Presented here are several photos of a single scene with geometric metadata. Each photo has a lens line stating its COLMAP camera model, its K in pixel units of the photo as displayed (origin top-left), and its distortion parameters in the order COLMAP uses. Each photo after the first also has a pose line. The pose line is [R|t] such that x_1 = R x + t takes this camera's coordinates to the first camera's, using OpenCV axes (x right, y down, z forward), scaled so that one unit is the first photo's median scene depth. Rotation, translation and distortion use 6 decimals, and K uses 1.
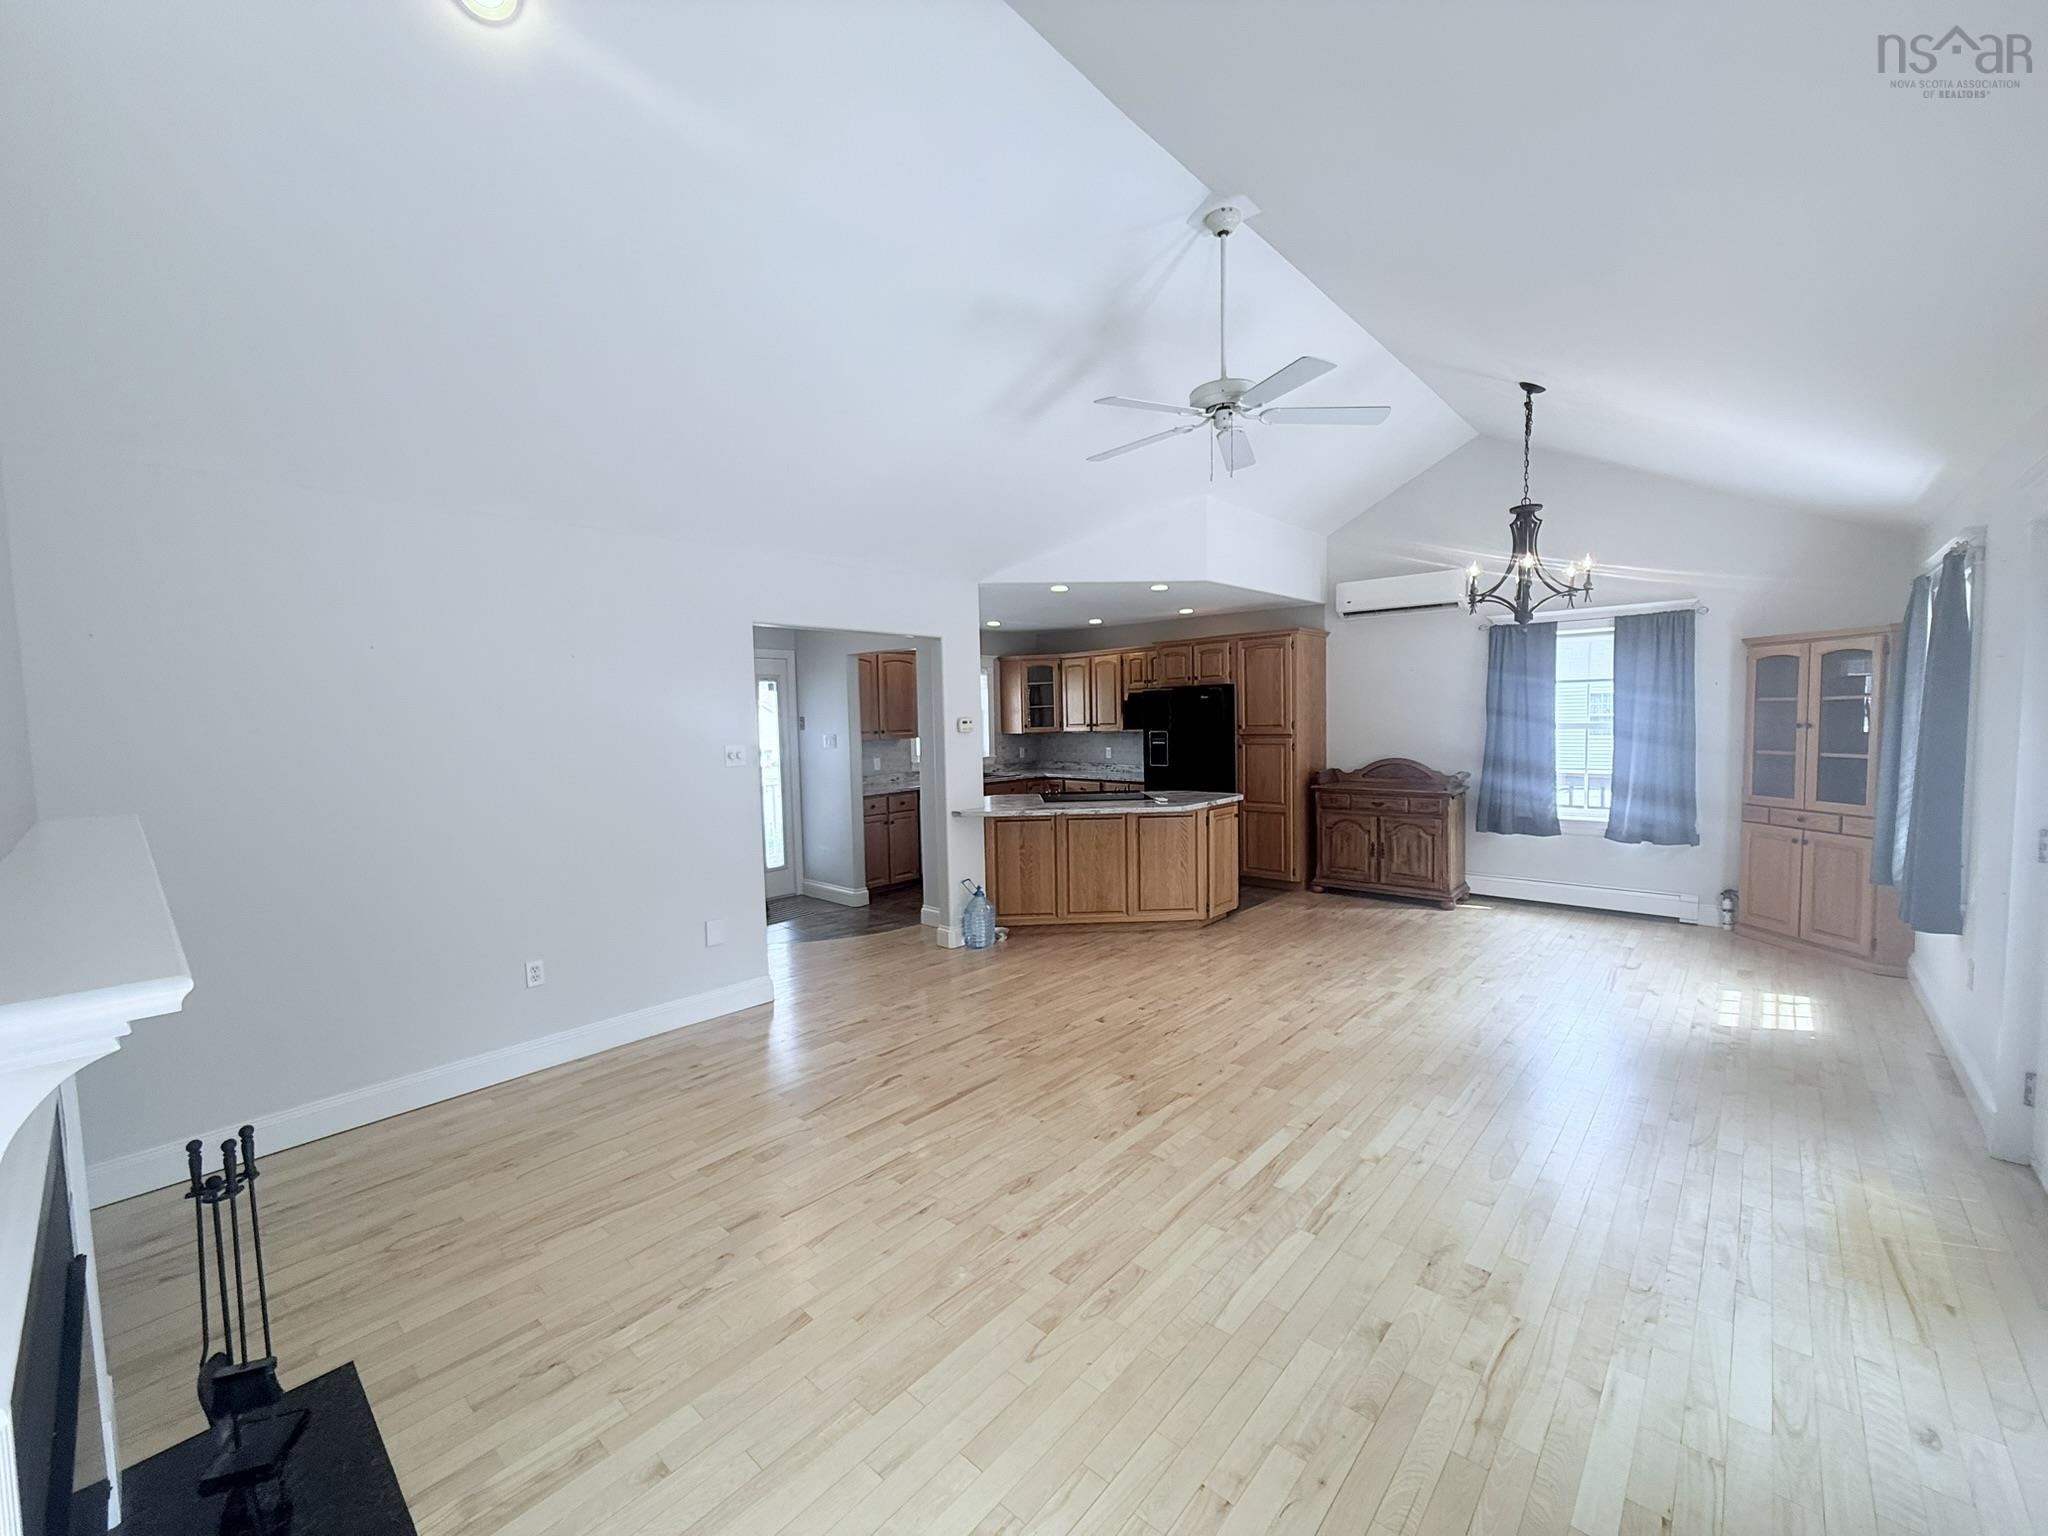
lens RADIAL K [[811.4, 0, 1027.3], [0, 811.4, 772.5], [0, 0, 1]] dist [-0.000492, -0.000420]
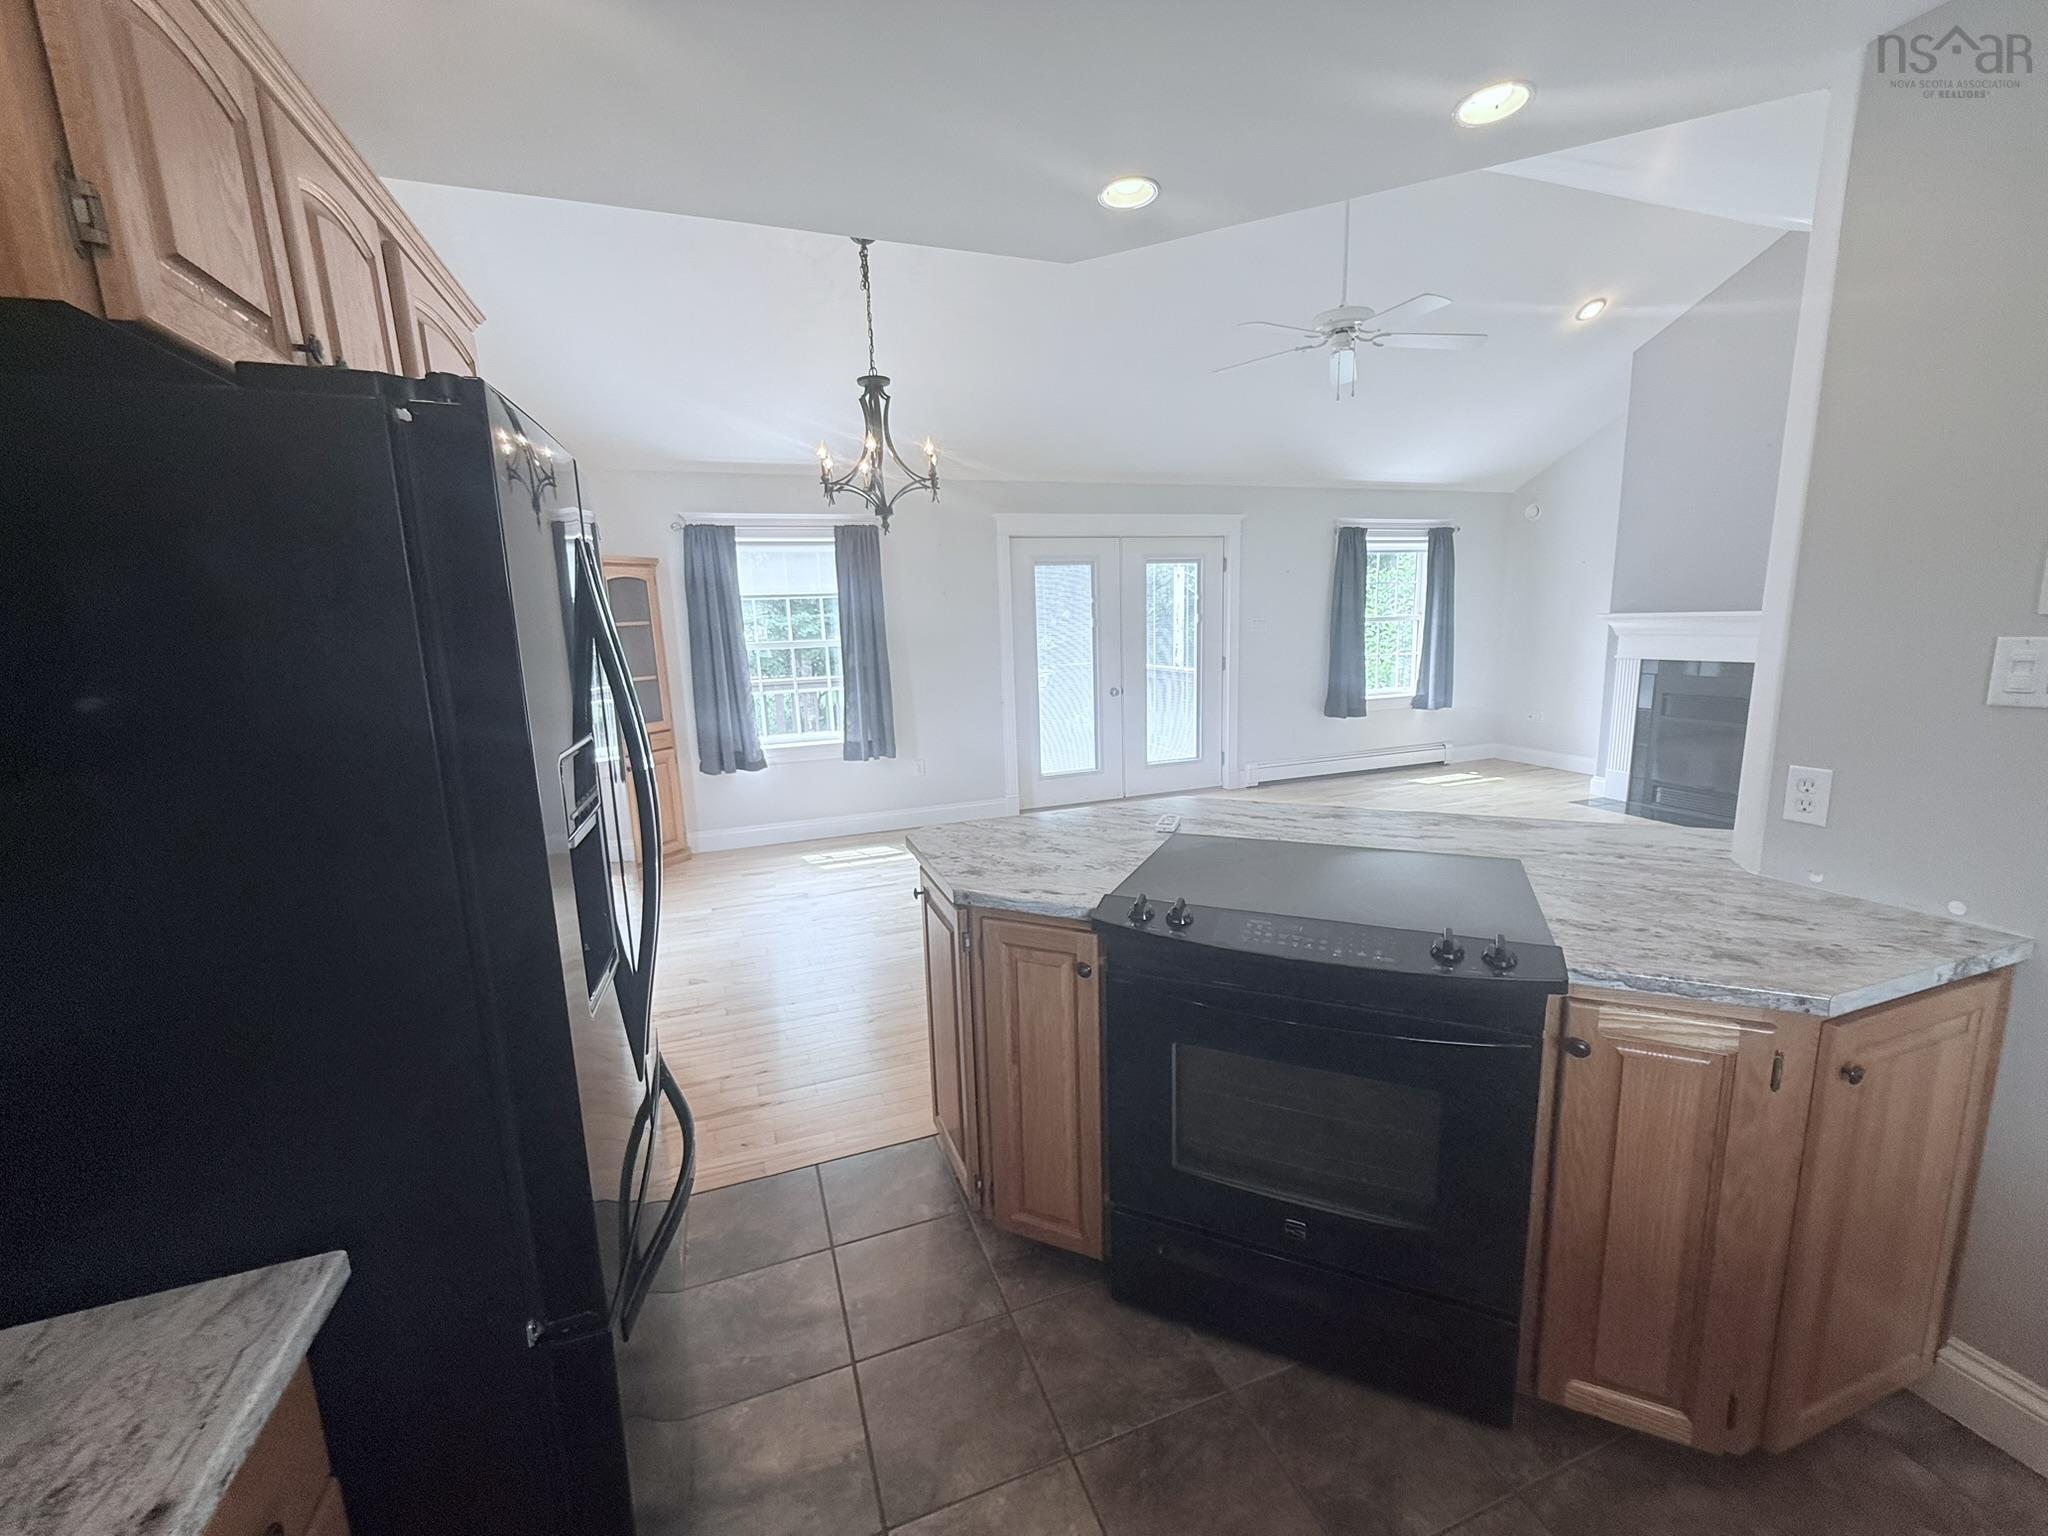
lens RADIAL K [[820.1, 0, 1024.0], [0, 820.1, 768.0], [0, 0, 1]] dist [-0.001190, -0.000259]
pose [[-0.884600, -0.035217, 0.465019, 0.029398], [0.082640, 0.969526, 0.230628, -0.064576], [-0.458971, 0.242443, -0.854732, 0.968288]]
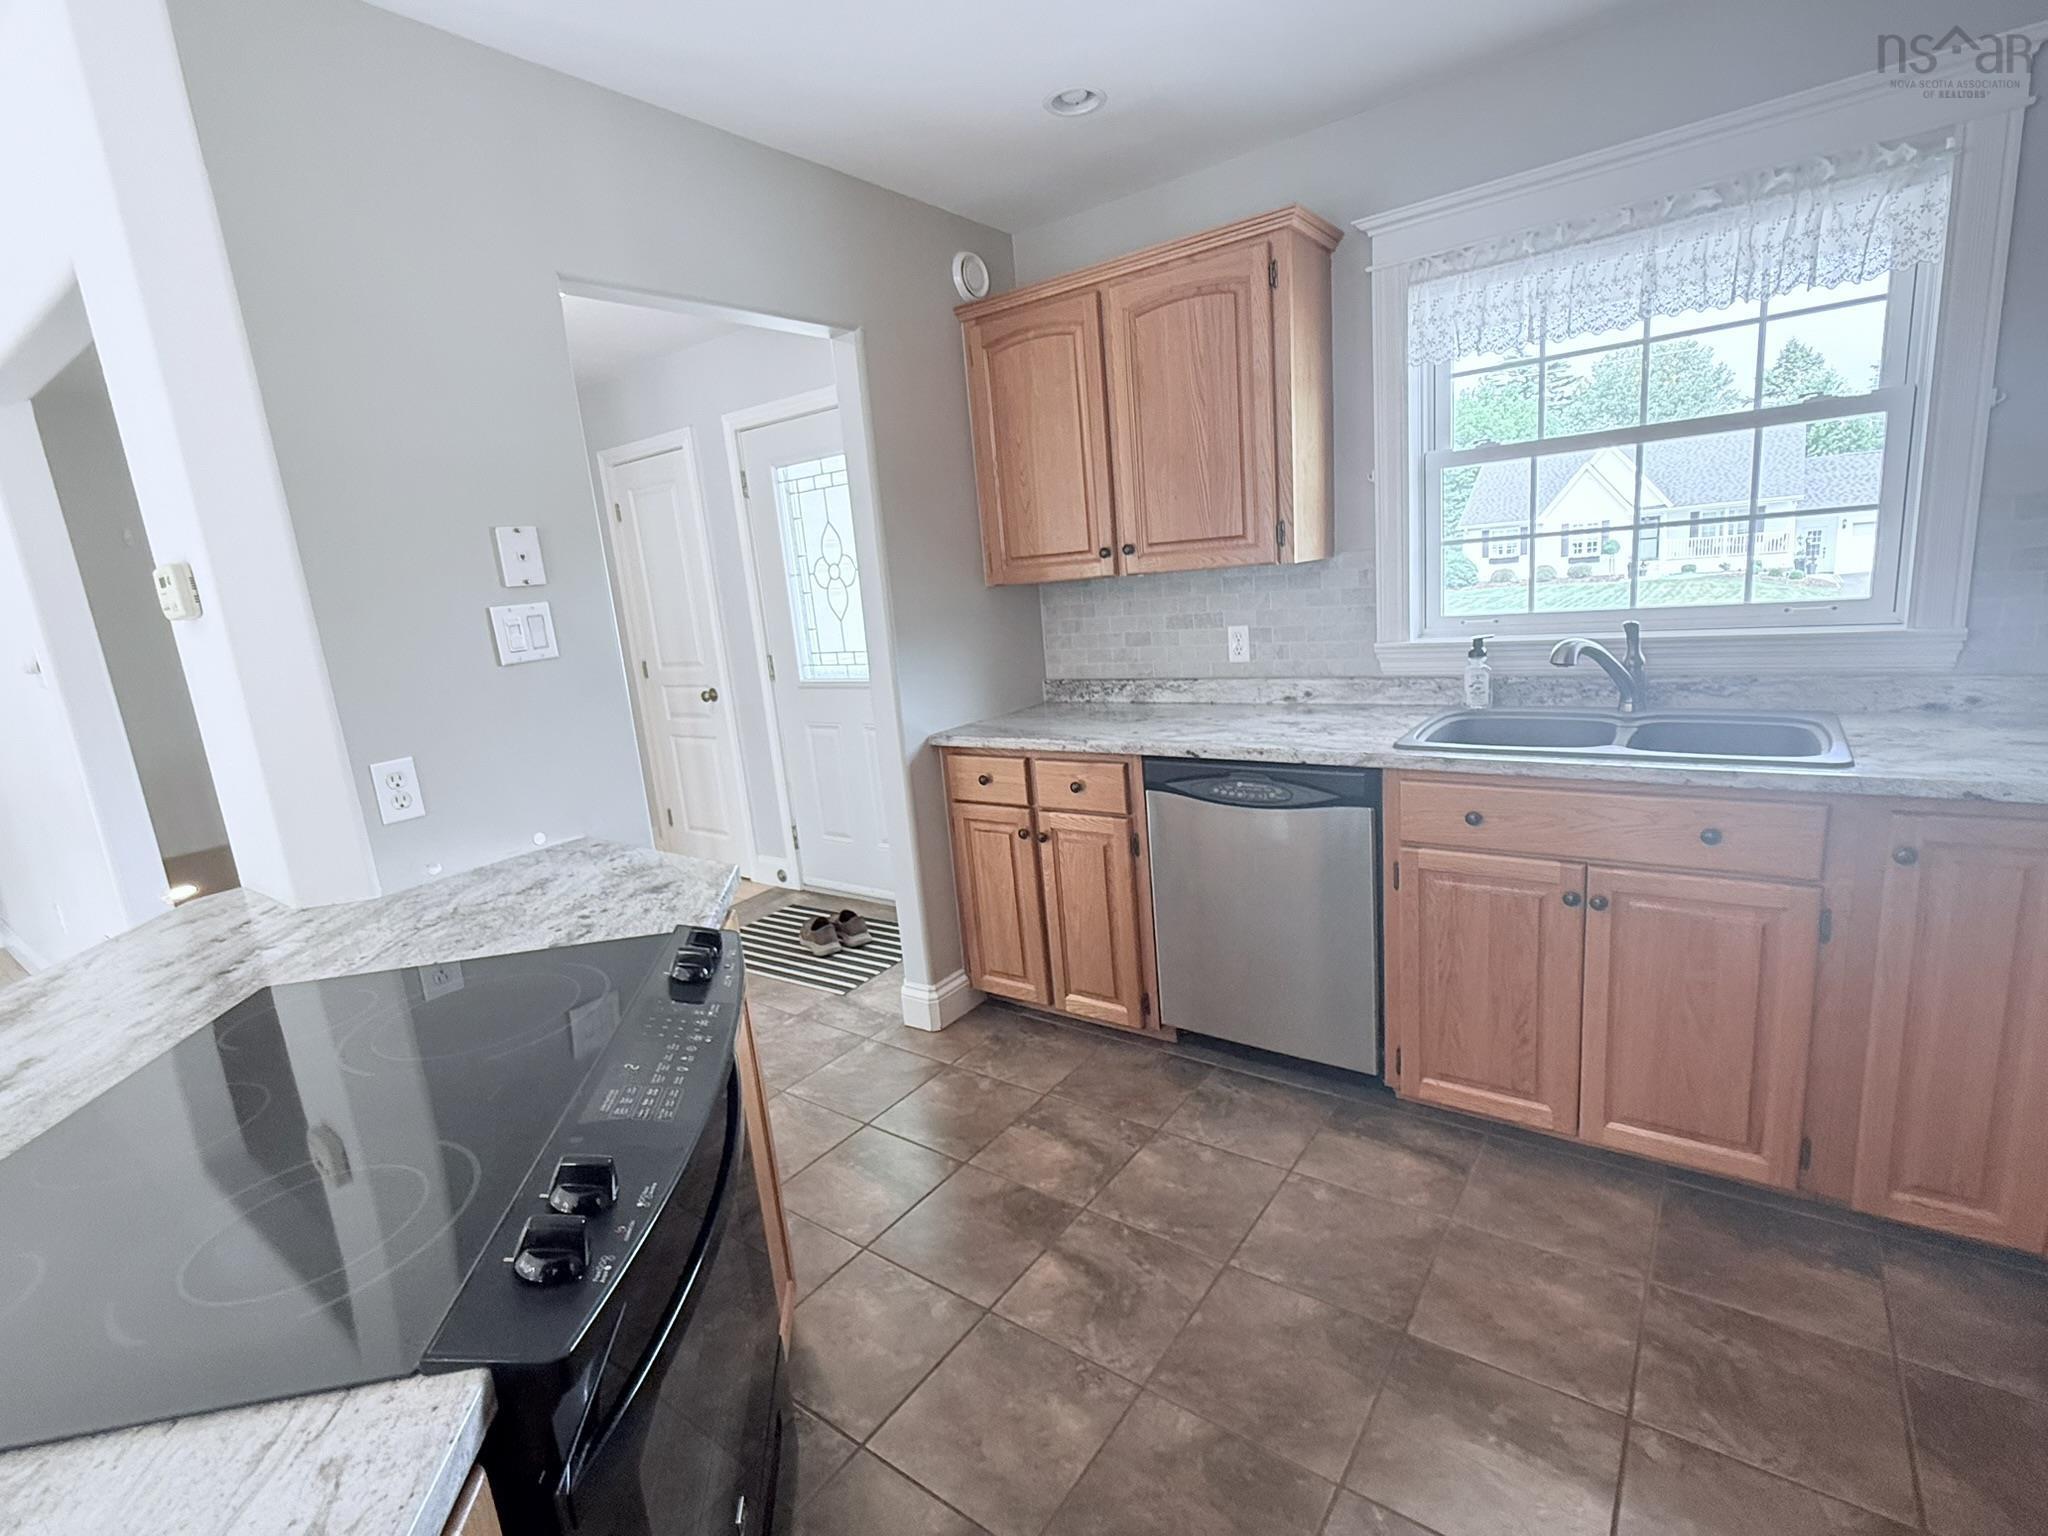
lens RADIAL K [[957.9, 0, 1022.3], [0, 957.9, 770.6], [0, 0, 1]] dist [-0.000236, 0.000496]
pose [[0.102832, 0.214846, -0.971219, 0.175638], [0.019074, 0.975790, 0.217876, -0.045109], [0.994516, -0.040930, 0.096245, 0.831320]]
